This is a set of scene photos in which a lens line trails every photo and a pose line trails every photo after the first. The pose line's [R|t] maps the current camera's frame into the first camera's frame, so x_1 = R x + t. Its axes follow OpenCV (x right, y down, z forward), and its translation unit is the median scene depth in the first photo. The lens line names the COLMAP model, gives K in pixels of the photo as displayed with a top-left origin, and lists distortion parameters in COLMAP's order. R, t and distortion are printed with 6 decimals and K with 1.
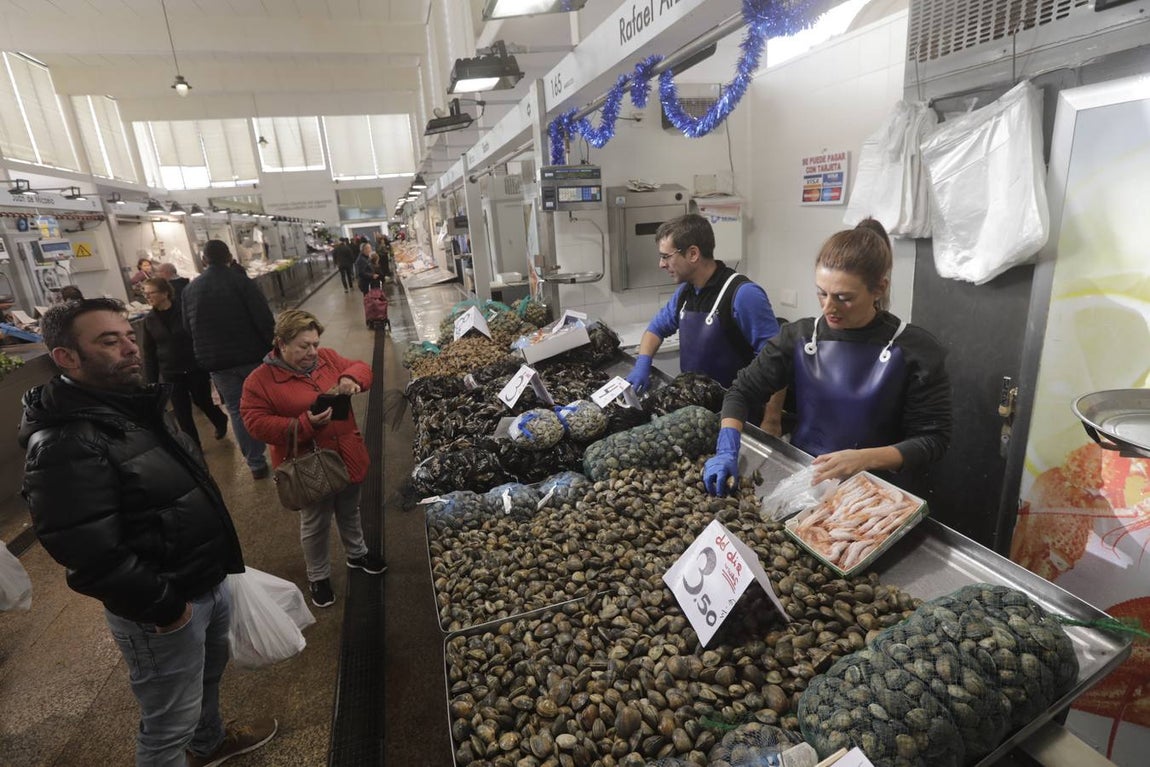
lens RADIAL K [[566.8, 0, 575.3], [0, 566.8, 384.4], [0, 0, 1]] dist [-0.048693, 0.015131]
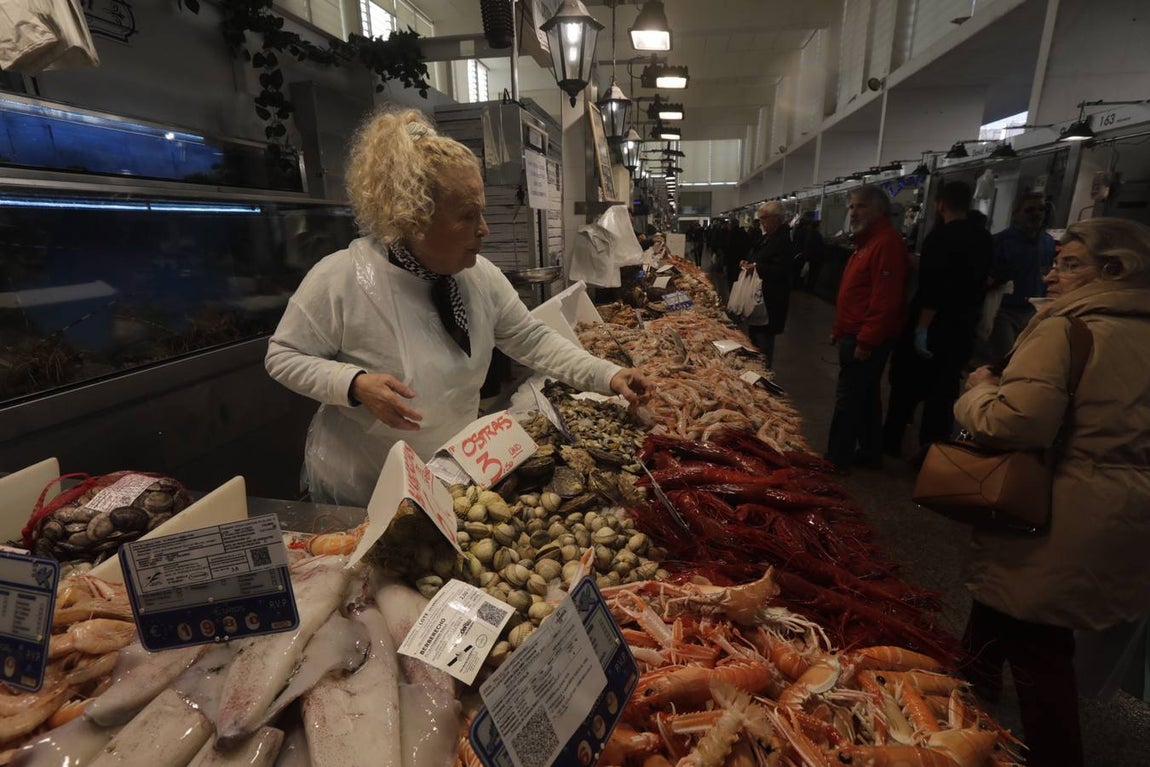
lens RADIAL K [[515.1, 0, 574.7], [0, 515.1, 380.9], [0, 0, 1]] dist [-0.056746, 0.015745]
pose [[0.879225, 0.182399, -0.440107, -0.020228], [-0.173814, 0.982941, 0.060135, 0.320287], [0.443568, 0.023625, 0.895930, -0.936646]]
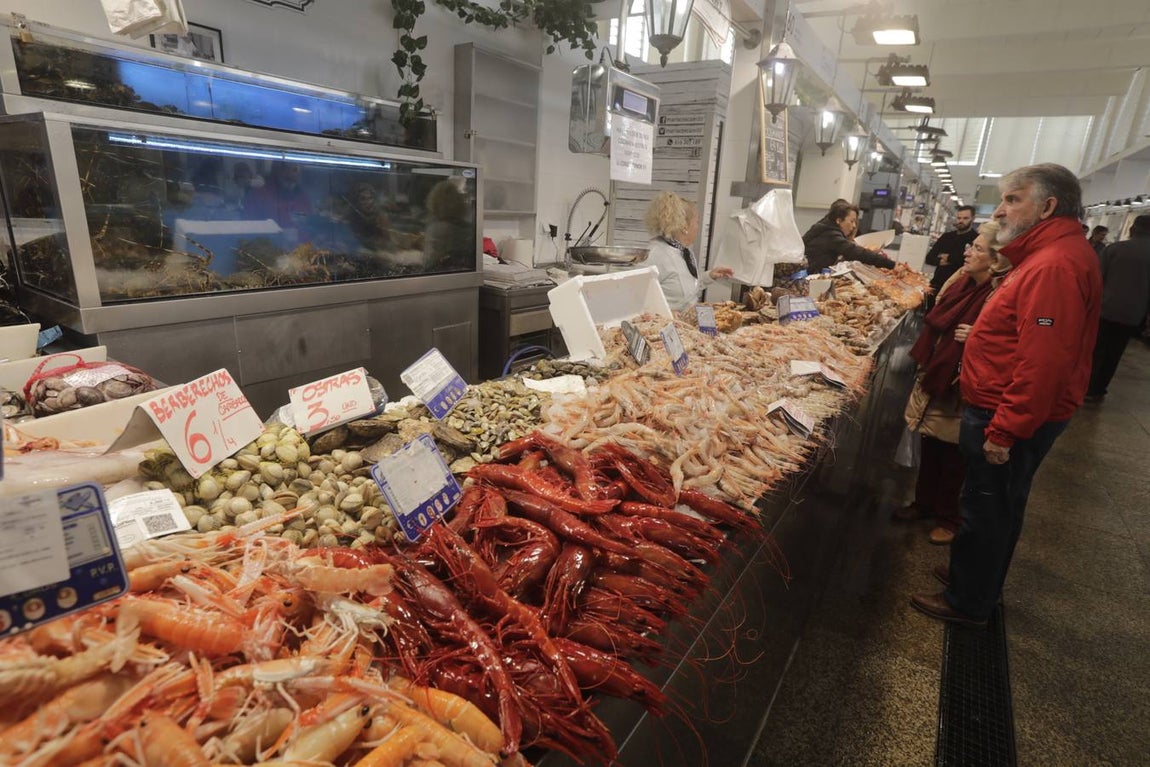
lens RADIAL K [[580.1, 0, 575.7], [0, 580.1, 376.7], [0, 0, 1]] dist [-0.045618, 0.017913]
pose [[0.609420, 0.320706, -0.725090, 0.038197], [-0.318501, 0.936528, 0.146532, 0.304699], [0.726061, 0.141642, 0.672884, -0.893415]]
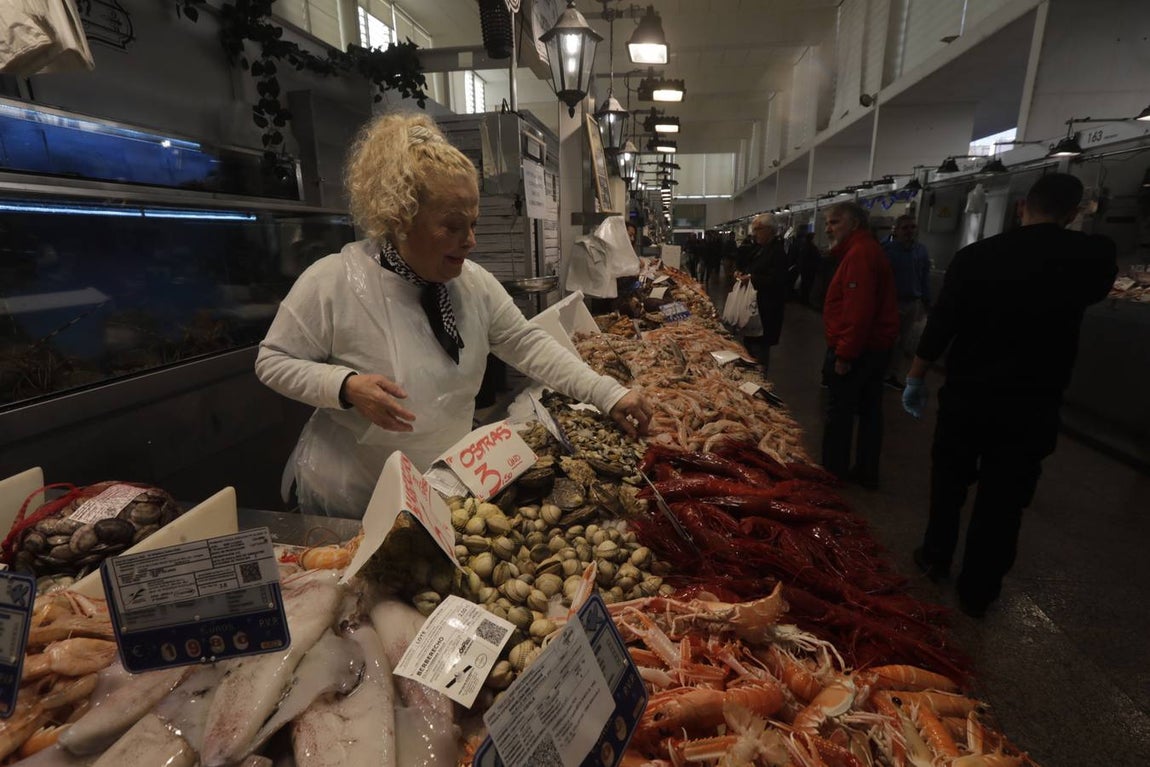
lens RADIAL K [[515.1, 0, 574.7], [0, 515.1, 380.9], [0, 0, 1]] dist [-0.056746, 0.015745]
pose [[0.883077, 0.177028, -0.434553, -0.022202], [-0.178522, 0.983211, 0.037756, 0.320834], [0.433941, 0.044236, 0.899855, -0.935392]]
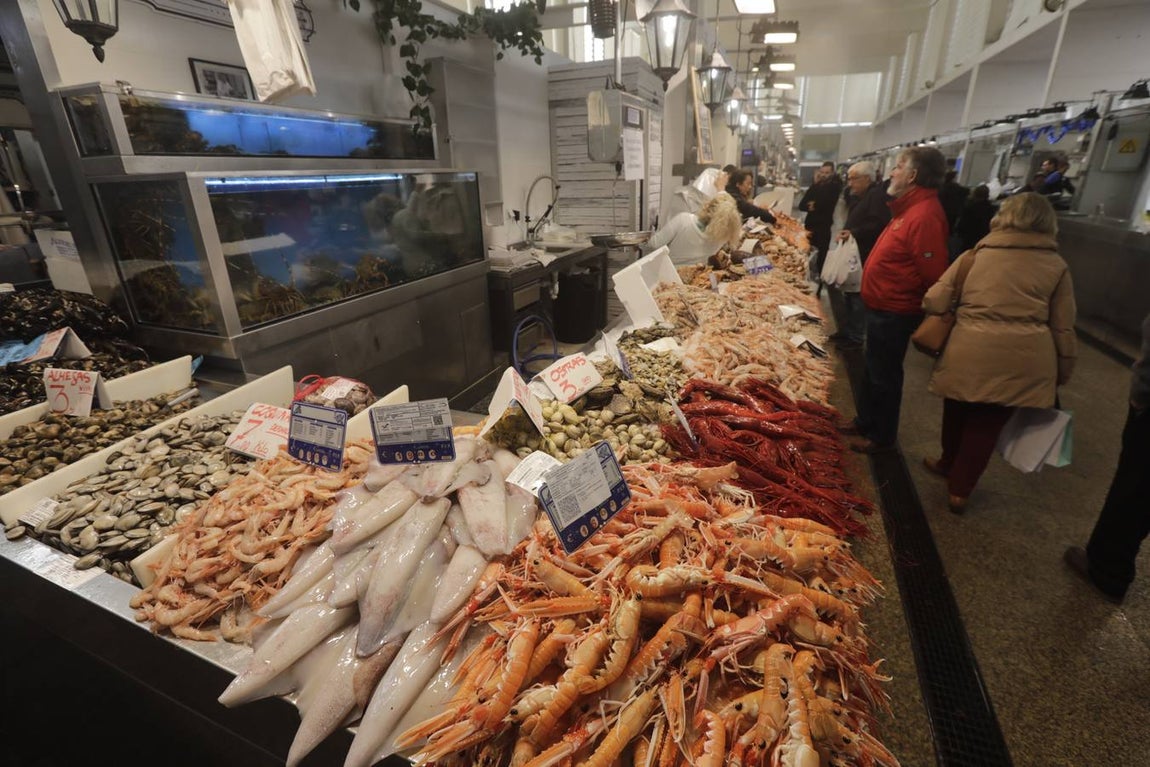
lens RADIAL K [[510.9, 0, 572.9], [0, 510.9, 382.5], [0, 0, 1]] dist [-0.054166, 0.011965]
pose [[0.763497, 0.290381, -0.576845, 0.010569], [-0.212771, 0.956445, 0.199852, 0.313701], [0.609754, -0.029851, 0.792028, -0.970664]]
